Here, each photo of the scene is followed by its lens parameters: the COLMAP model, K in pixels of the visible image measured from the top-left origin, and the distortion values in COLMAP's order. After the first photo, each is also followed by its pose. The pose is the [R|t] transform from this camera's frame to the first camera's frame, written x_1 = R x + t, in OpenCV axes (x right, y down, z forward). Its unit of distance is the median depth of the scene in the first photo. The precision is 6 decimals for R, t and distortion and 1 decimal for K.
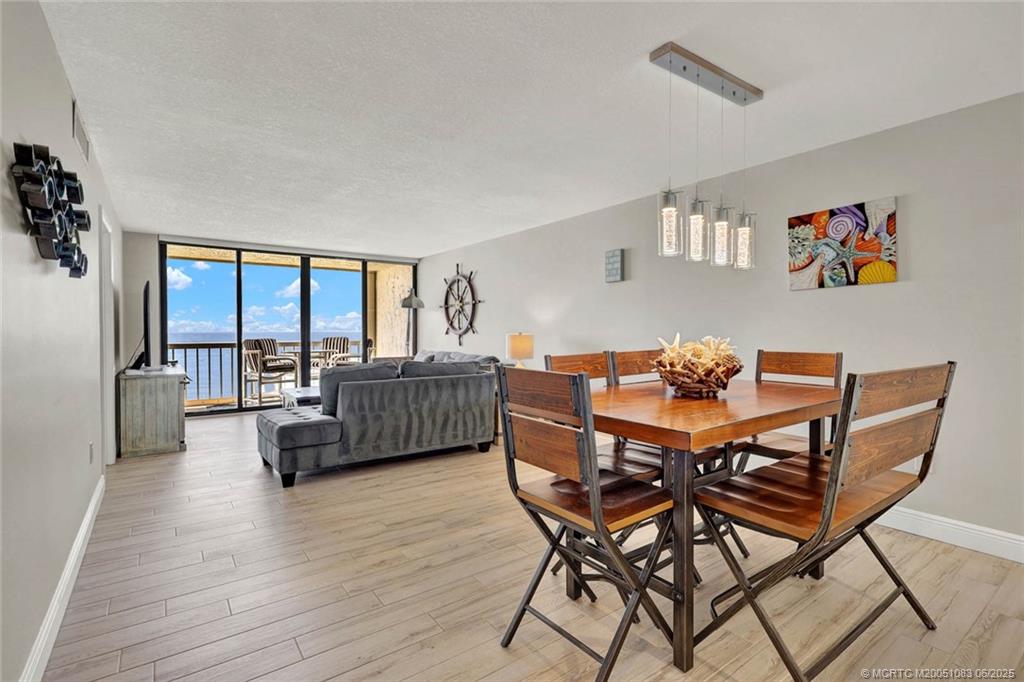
lens RADIAL K [[487.5, 0, 508.7], [0, 487.5, 339.0], [0, 0, 1]] dist [0.002571, 0.000592]
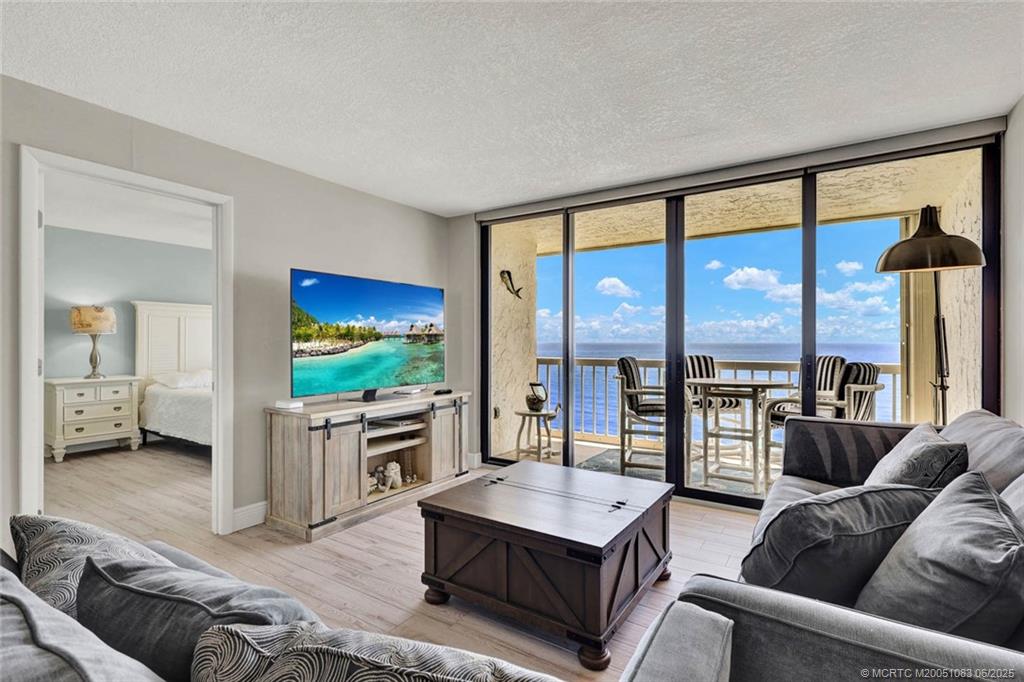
lens RADIAL K [[494.6, 0, 509.6], [0, 494.6, 338.5], [0, 0, 1]] dist [-0.009962, -0.000268]
pose [[0.353035, -0.005906, -0.935591, -0.000921], [-0.012426, 0.999862, -0.011001, -0.021507], [0.935528, 0.015509, 0.352913, 1.002786]]
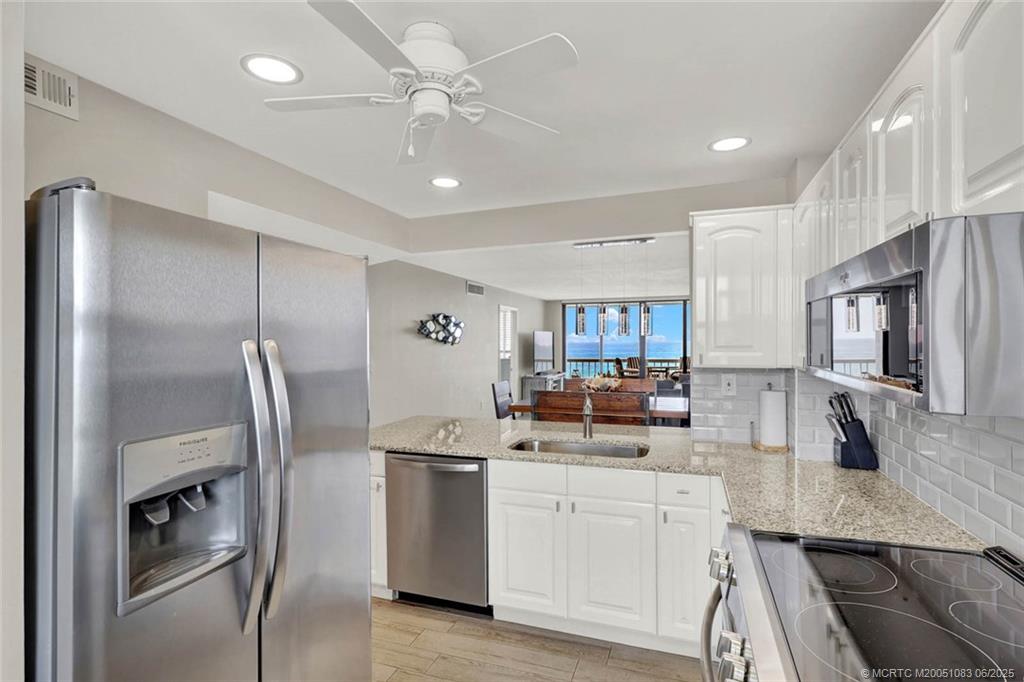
lens RADIAL K [[486.3, 0, 512.0], [0, 486.3, 341.0], [0, 0, 1]] dist [0.003005, 0.000260]
pose [[0.561432, -0.005581, -0.827504, 0.852503], [-0.005775, 0.999926, -0.010662, -0.053027], [0.827502, 0.010764, 0.561359, -0.202015]]
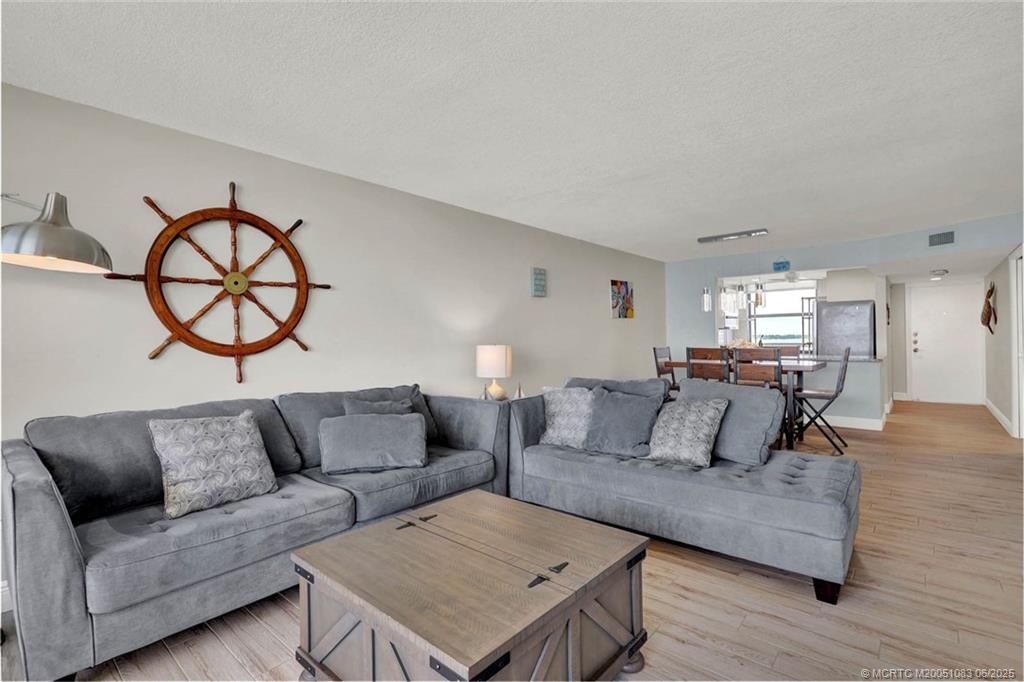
lens RADIAL K [[472.6, 0, 512.0], [0, 472.6, 341.0], [0, 0, 1]] dist [0.003152, 0.000383]
pose [[-0.229912, -0.006081, 0.973192, -0.802942], [0.027067, 0.999554, 0.012641, -0.028268], [-0.972835, 0.029248, -0.229645, 1.263363]]
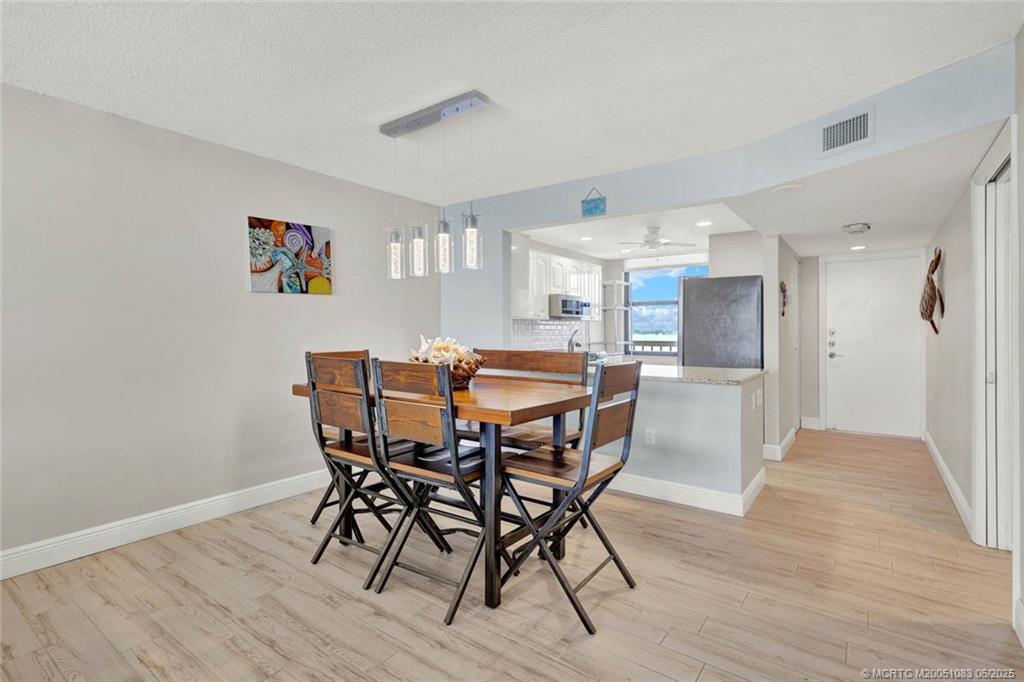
lens RADIAL K [[488.1, 0, 523.0], [0, 488.1, 334.0], [0, 0, 1]] dist [0.000329, 0.000168]
pose [[-0.322985, -0.011174, 0.946338, -0.362338], [0.013544, 0.999773, 0.016427, -0.015904], [-0.946307, 0.018123, -0.322760, 0.557609]]
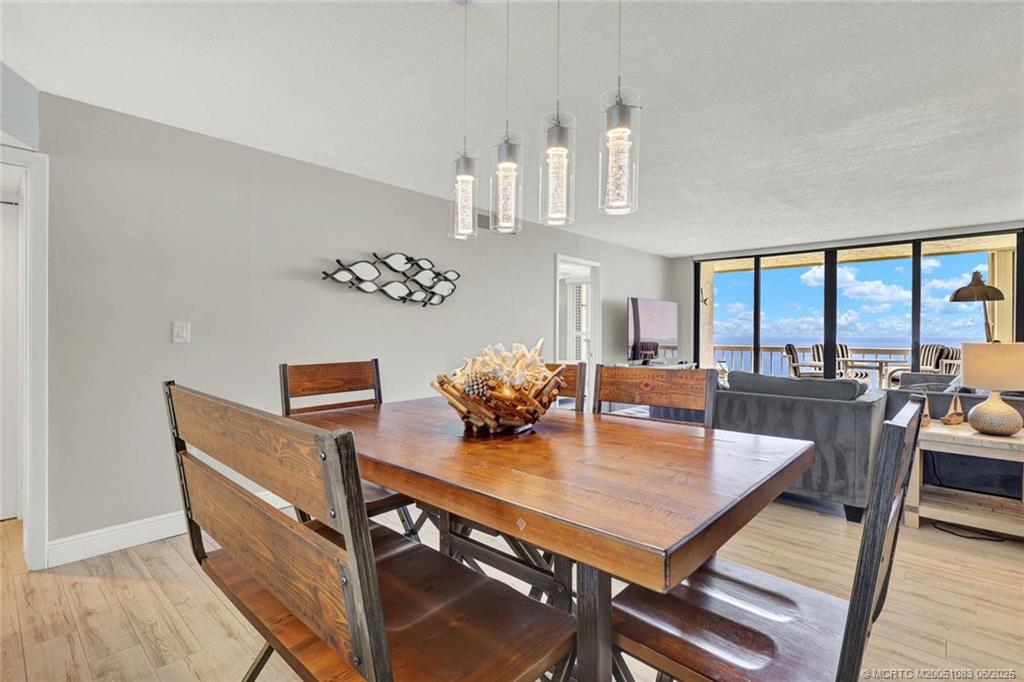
lens RADIAL K [[486.8, 0, 511.5], [0, 486.8, 337.5], [0, 0, 1]] dist [-0.003202, 0.000191]
pose [[0.204924, 0.007589, -0.978748, 0.477353], [-0.020412, 0.999786, 0.003479, -0.008057], [0.978565, 0.019265, 0.205035, 0.403341]]
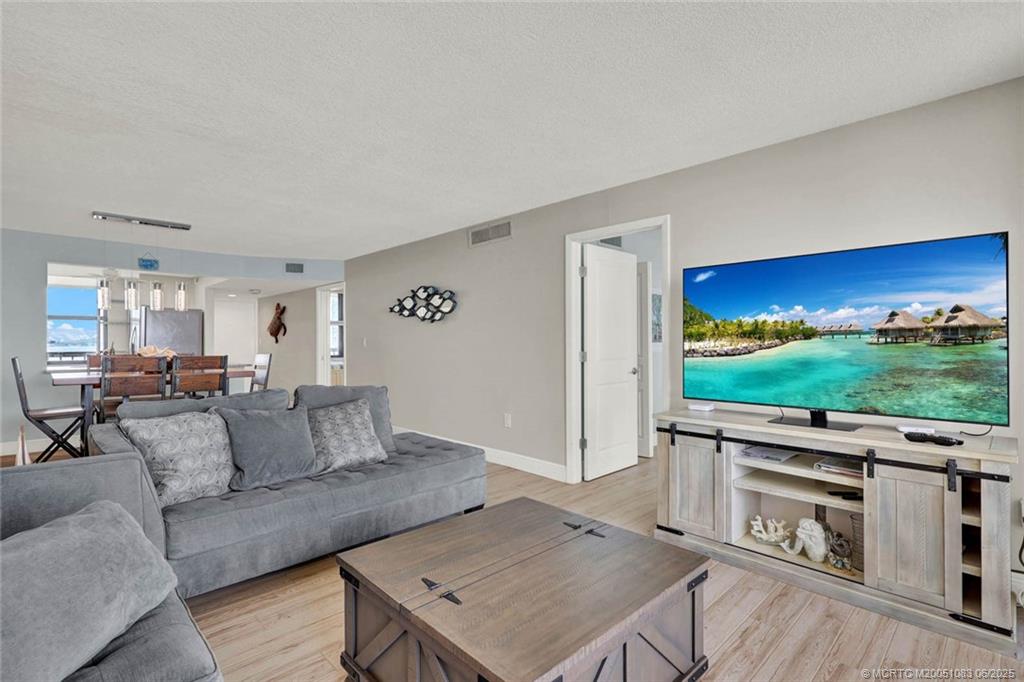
lens RADIAL K [[494.6, 0, 509.6], [0, 494.6, 338.5], [0, 0, 1]] dist [-0.009962, -0.000268]
pose [[-0.990044, -0.002964, -0.140727, -0.391450], [-0.003847, 0.999975, 0.006002, -0.026974], [0.140706, 0.006483, -0.990030, 1.557045]]
